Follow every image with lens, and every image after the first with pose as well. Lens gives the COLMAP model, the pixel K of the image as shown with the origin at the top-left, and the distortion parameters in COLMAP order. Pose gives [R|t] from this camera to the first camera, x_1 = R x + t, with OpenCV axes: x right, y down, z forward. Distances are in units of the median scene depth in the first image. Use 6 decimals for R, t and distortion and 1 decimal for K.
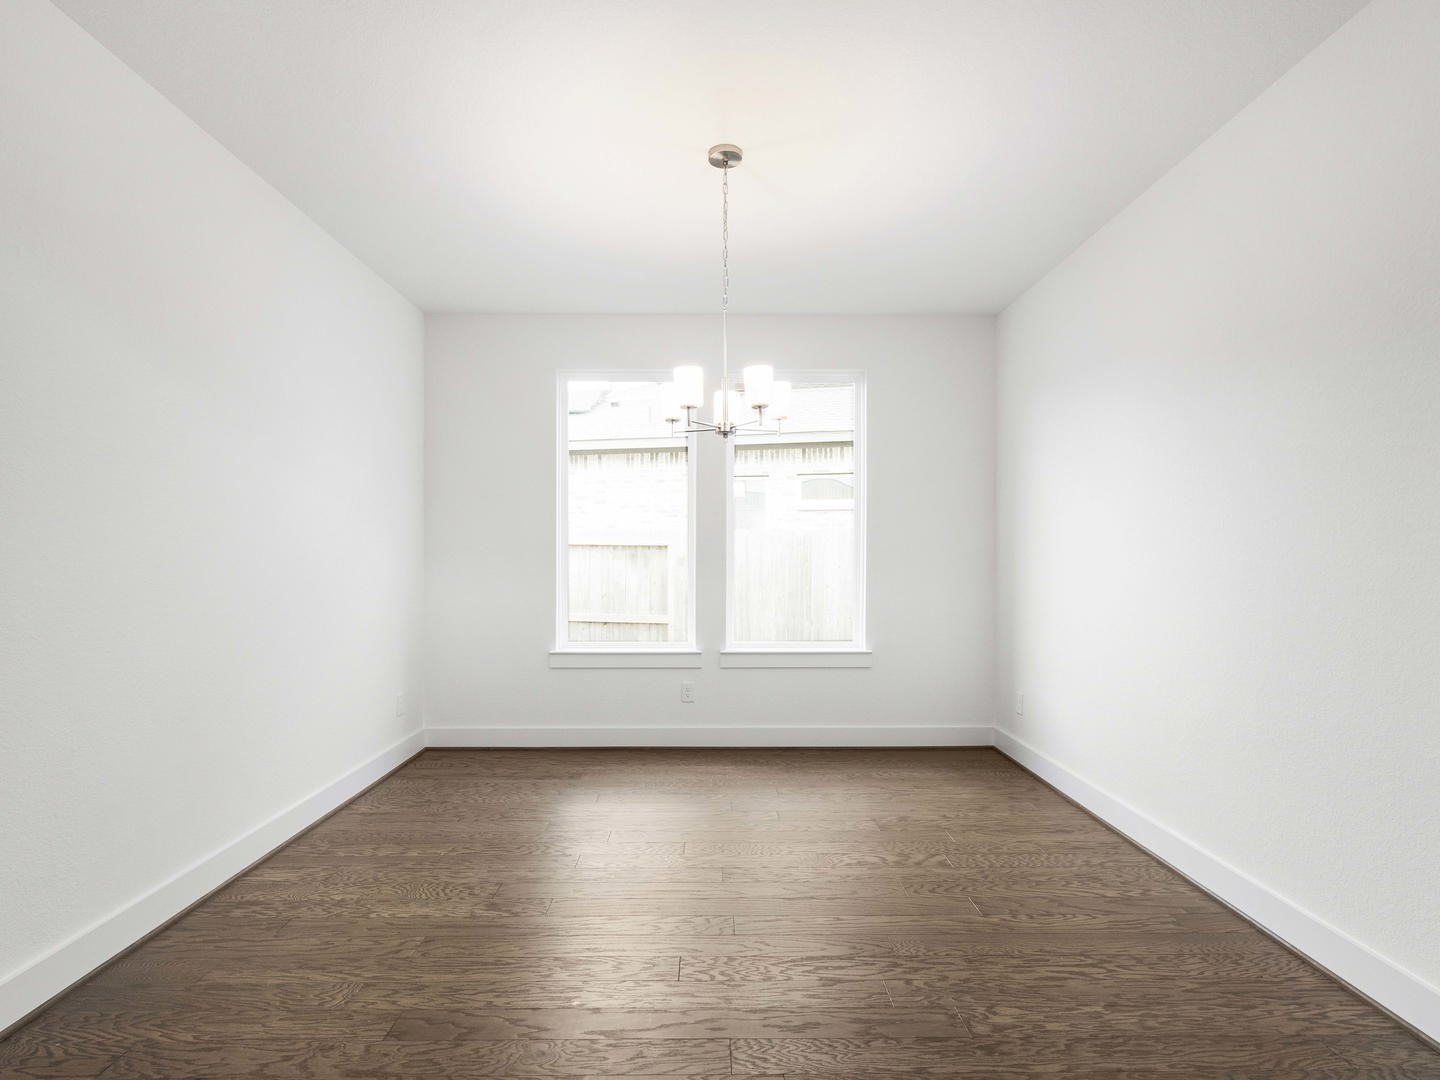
lens RADIAL K [[719.8, 0, 722.8], [0, 719.8, 556.5], [0, 0, 1]] dist [0.042461, -0.000072]
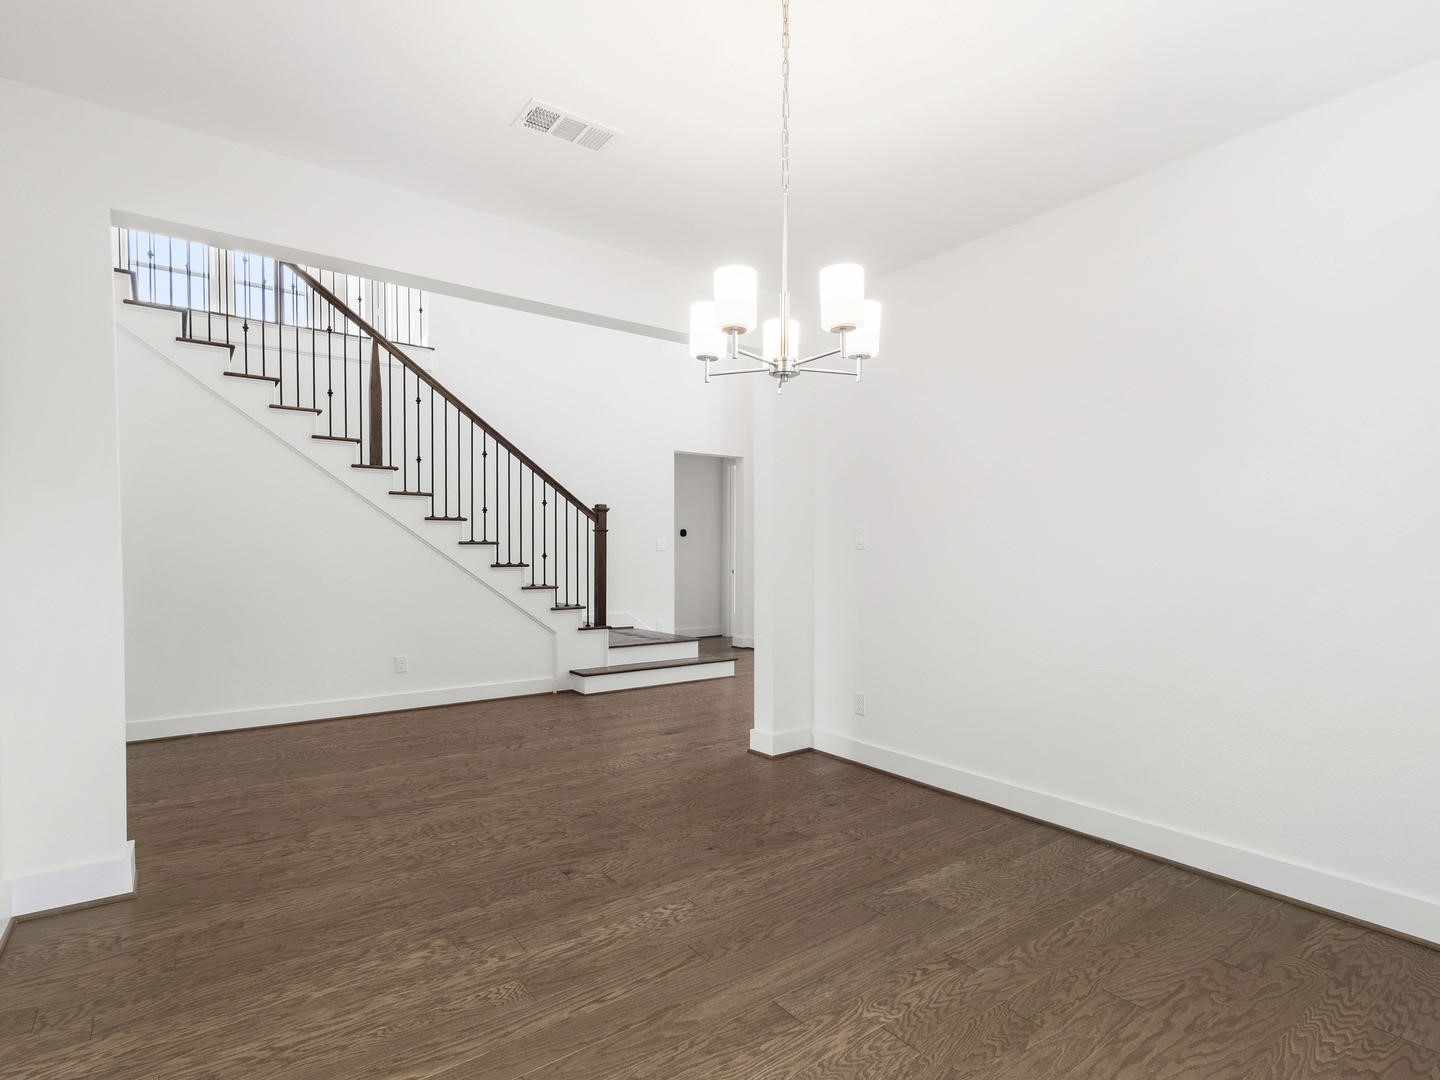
lens RADIAL K [[719.8, 0, 722.8], [0, 719.8, 556.5], [0, 0, 1]] dist [0.042461, -0.000072]
pose [[-0.807671, -0.002251, -0.589629, 0.629290], [0.000531, 0.999990, -0.004545, 0.004453], [0.589633, -0.003984, -0.807661, 2.069388]]
